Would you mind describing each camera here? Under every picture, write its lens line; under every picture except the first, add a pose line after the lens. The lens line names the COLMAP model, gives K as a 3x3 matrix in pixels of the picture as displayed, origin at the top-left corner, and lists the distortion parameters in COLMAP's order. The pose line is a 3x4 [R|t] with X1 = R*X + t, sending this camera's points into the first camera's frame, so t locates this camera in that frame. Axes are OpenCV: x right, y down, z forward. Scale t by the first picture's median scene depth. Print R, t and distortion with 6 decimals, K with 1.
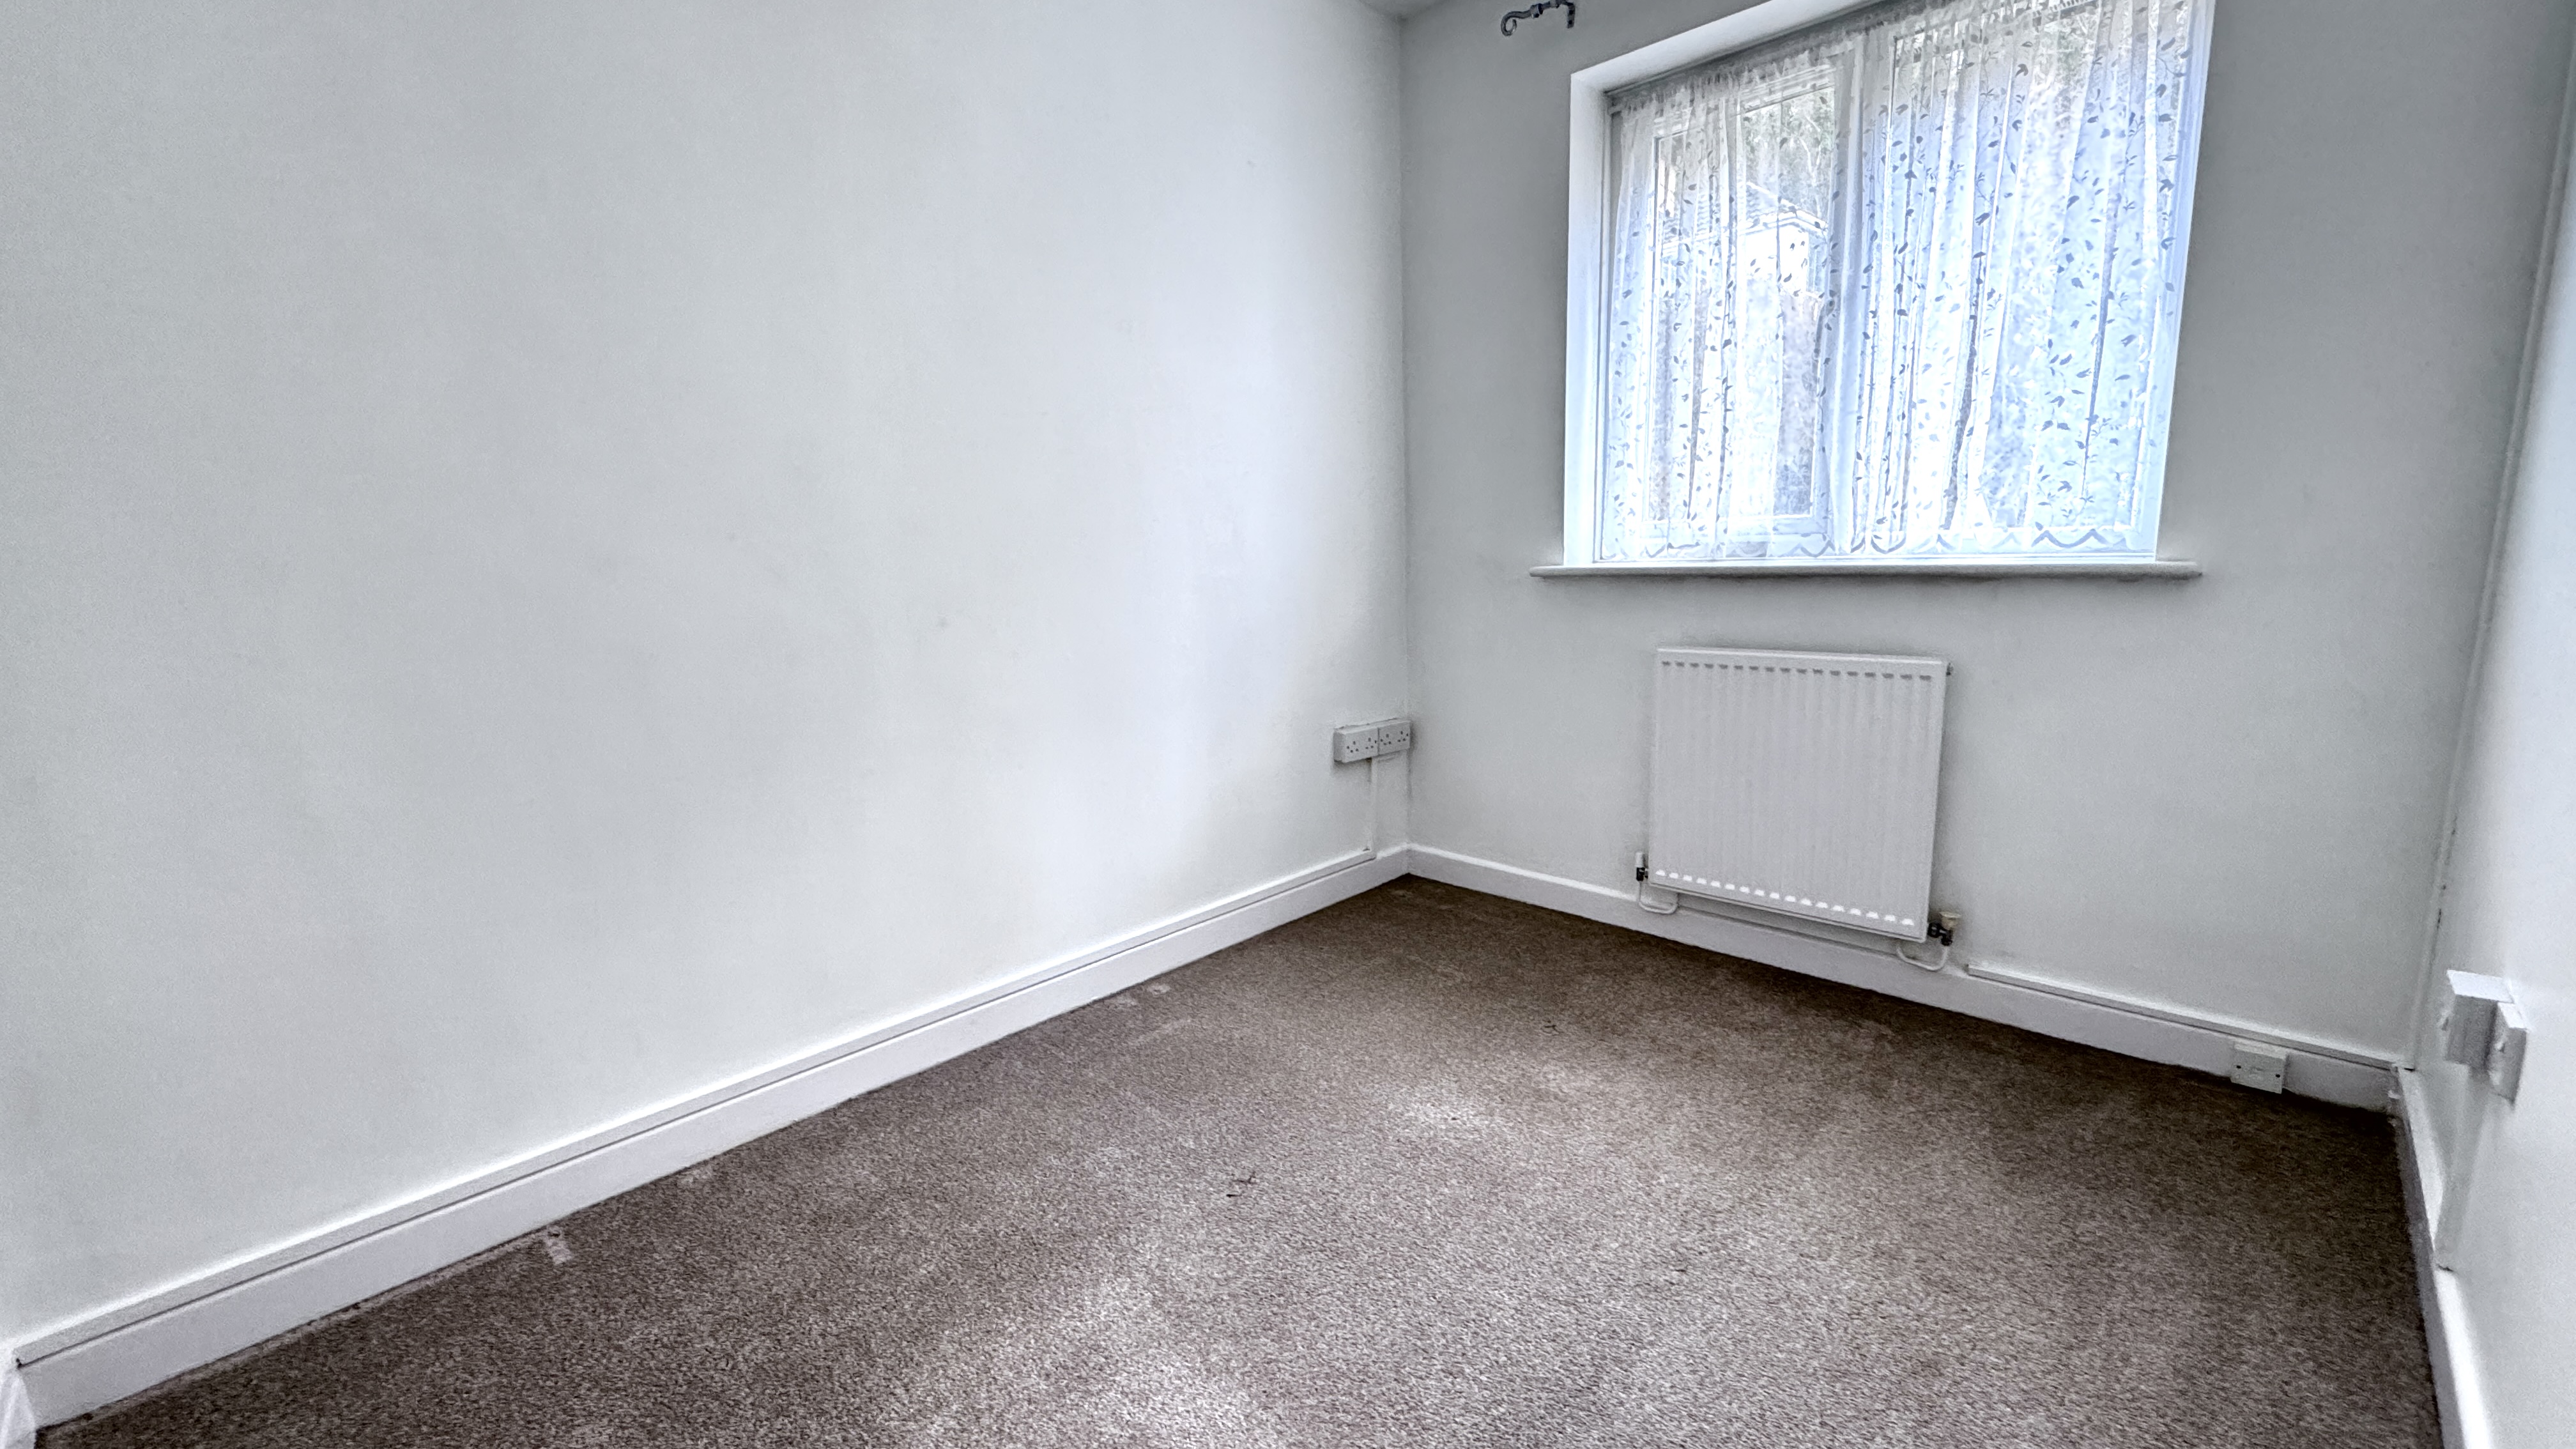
lens RADIAL K [[1028.1, 0, 1291.0], [0, 1028.1, 711.4], [0, 0, 1]] dist [-0.000110, -0.000157]
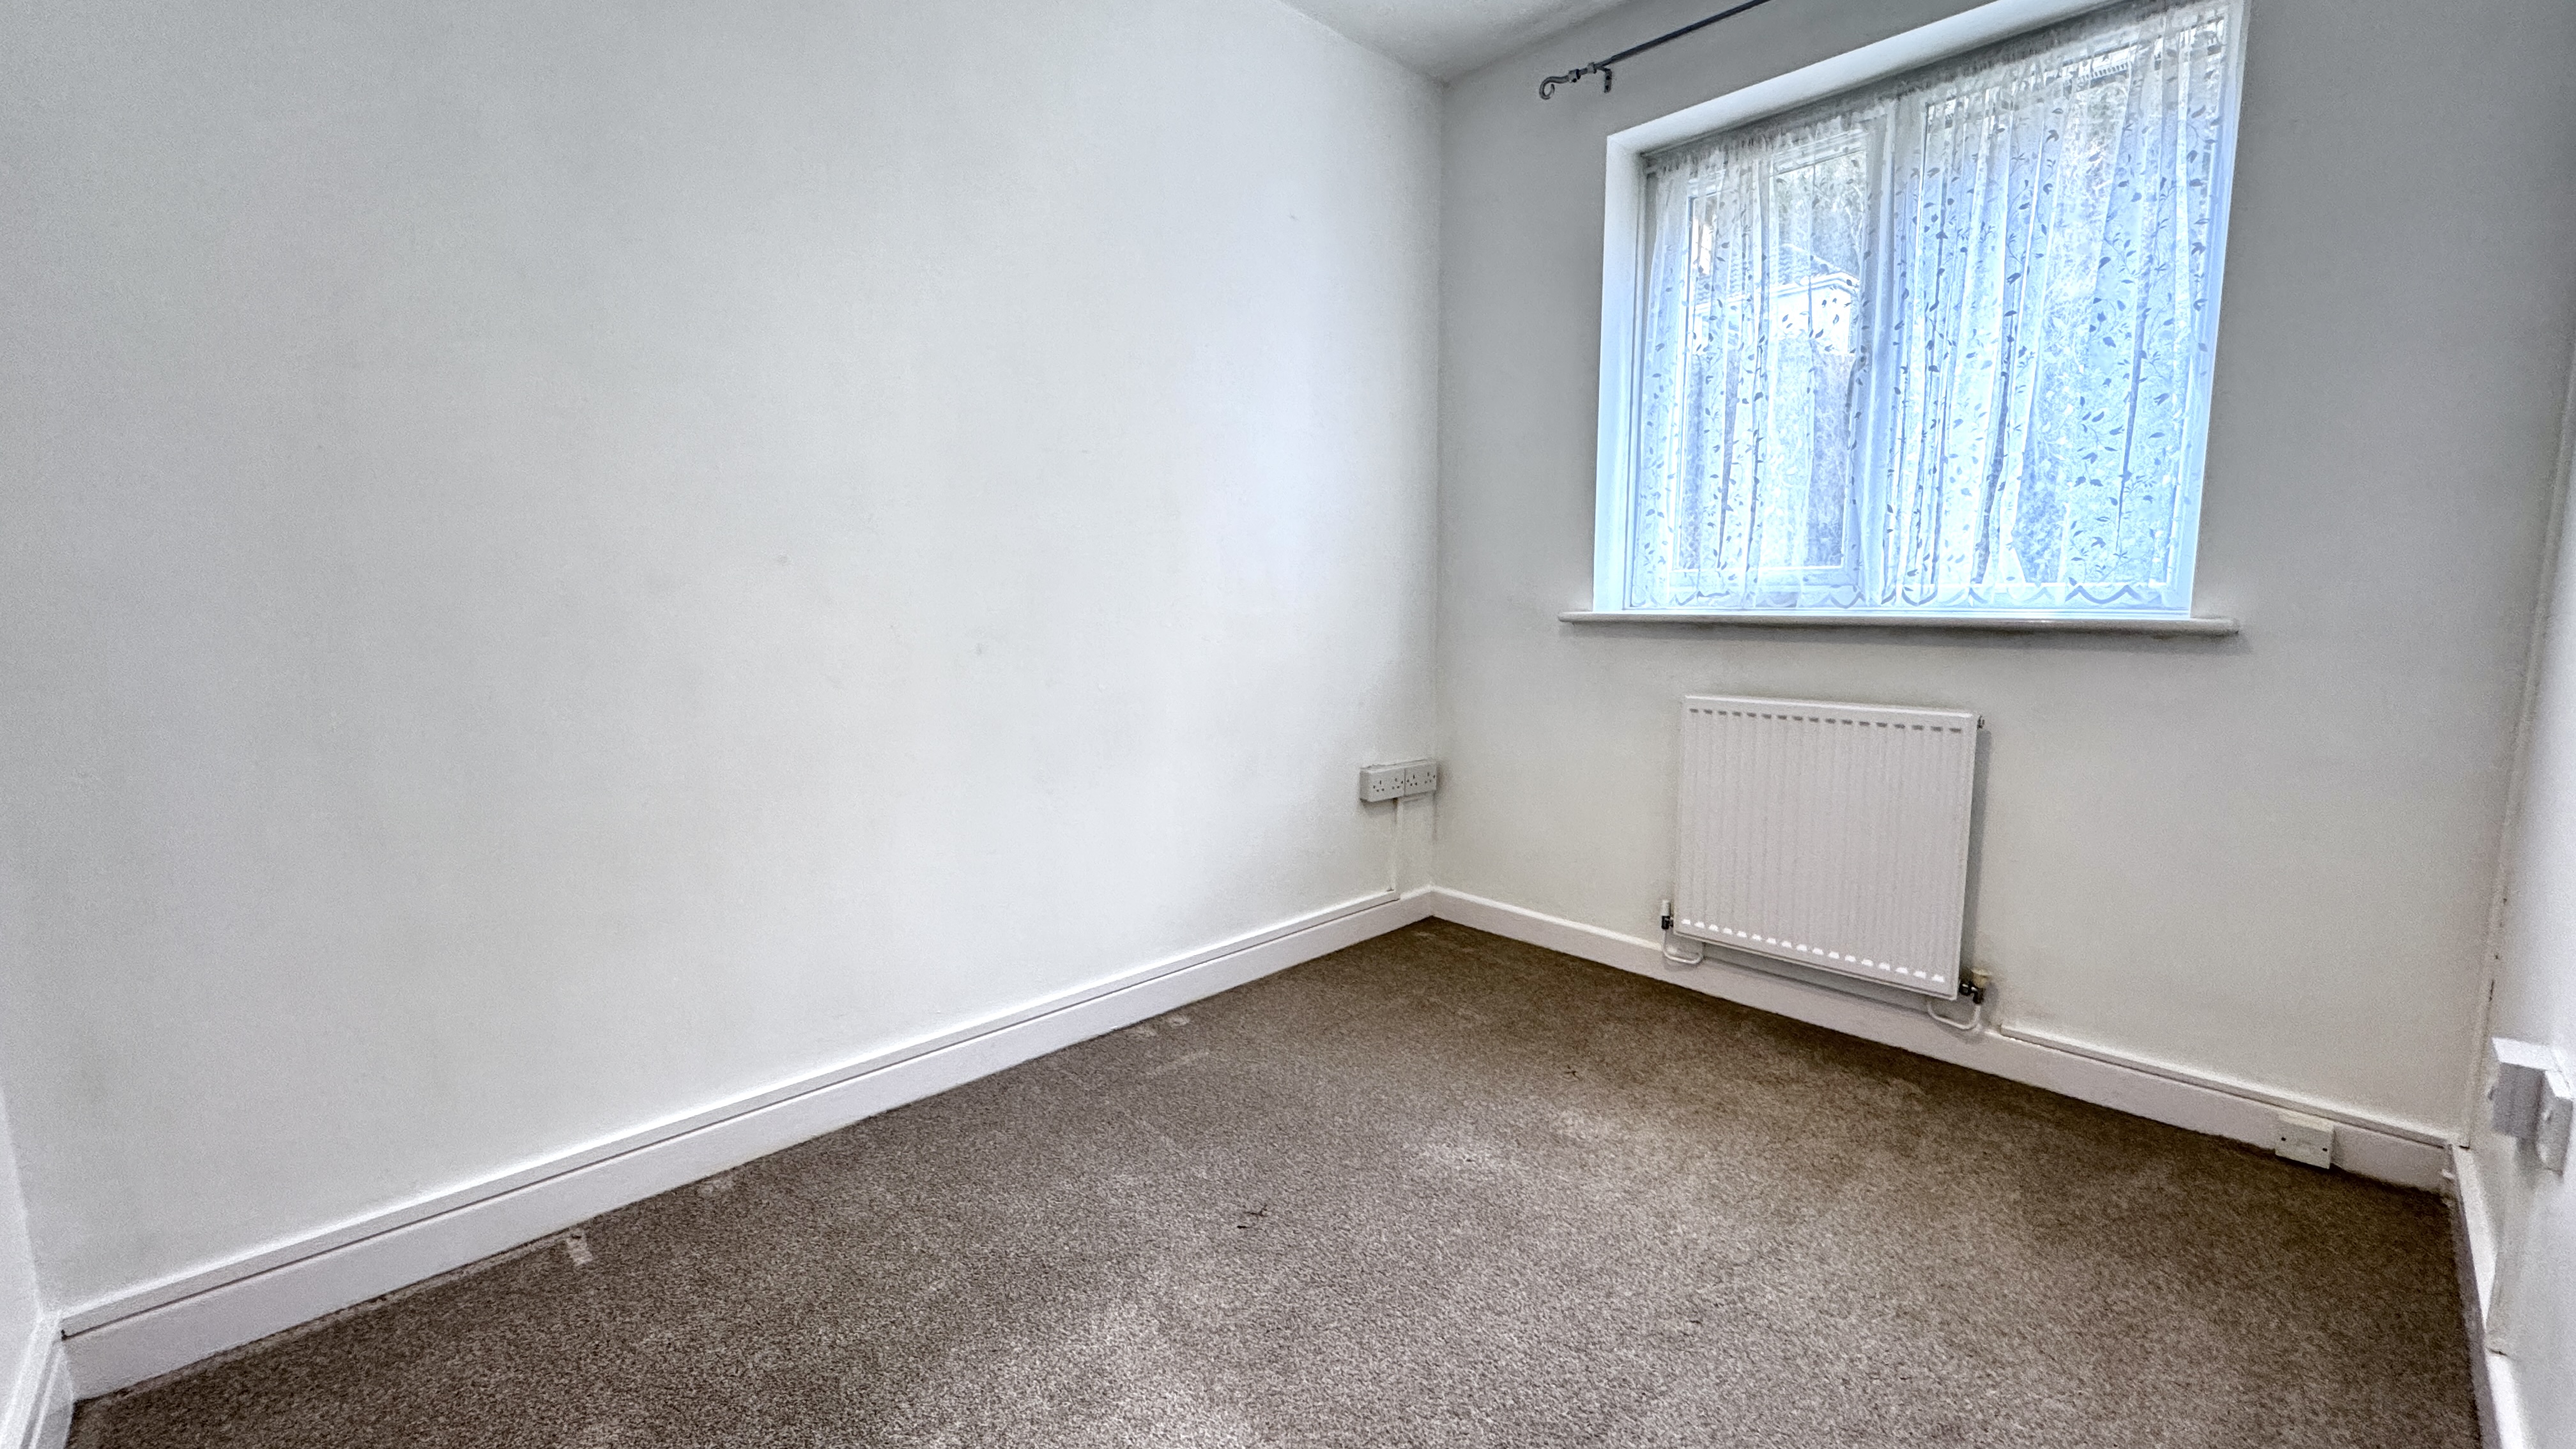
lens RADIAL K [[1028.1, 0, 1291.0], [0, 1028.1, 711.4], [0, 0, 1]] dist [-0.000110, -0.000157]
pose [[0.999096, 0.027595, -0.032335, 0.006922], [-0.029018, 0.998593, -0.044380, 0.012886], [0.031065, 0.045279, 0.998491, -0.014387]]
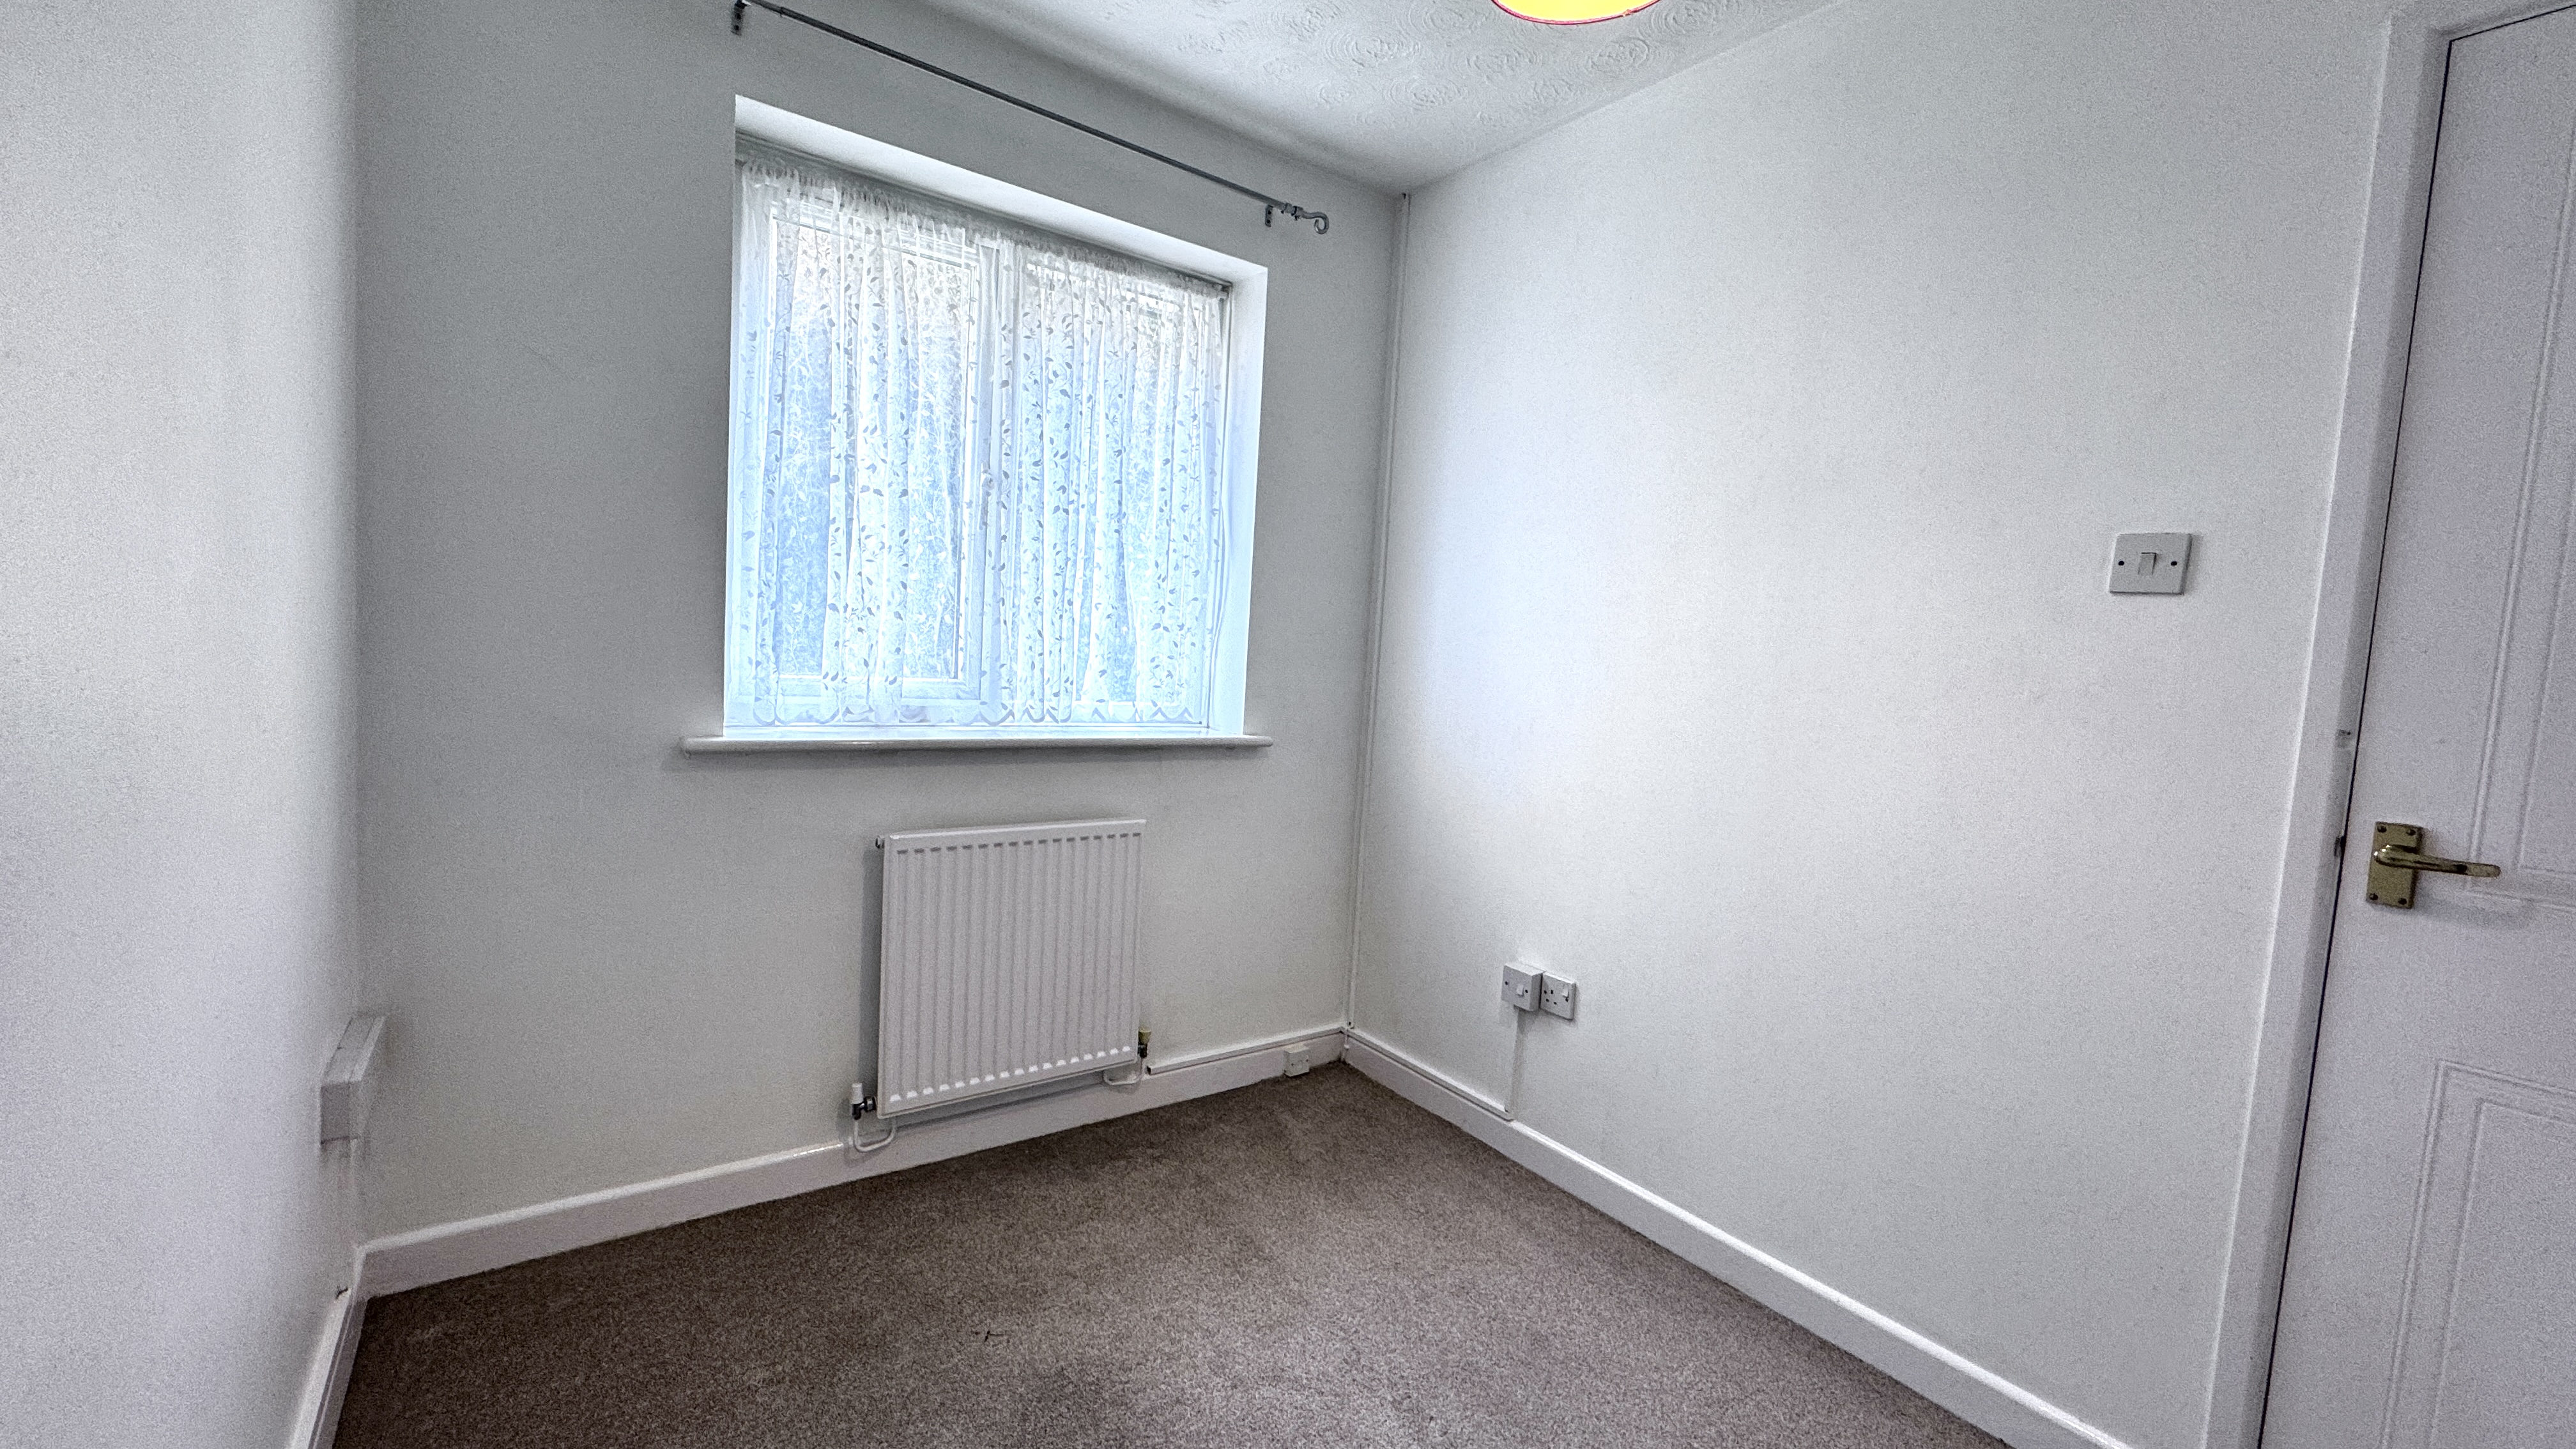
lens RADIAL K [[1025.8, 0, 1288.7], [0, 1025.8, 720.6], [0, 0, 1]] dist [-0.001726, -0.000063]
pose [[0.173808, -0.028786, 0.984359, -0.539050], [0.096839, 0.995228, 0.012005, -0.174036], [-0.980007, 0.093238, 0.175766, 0.674625]]
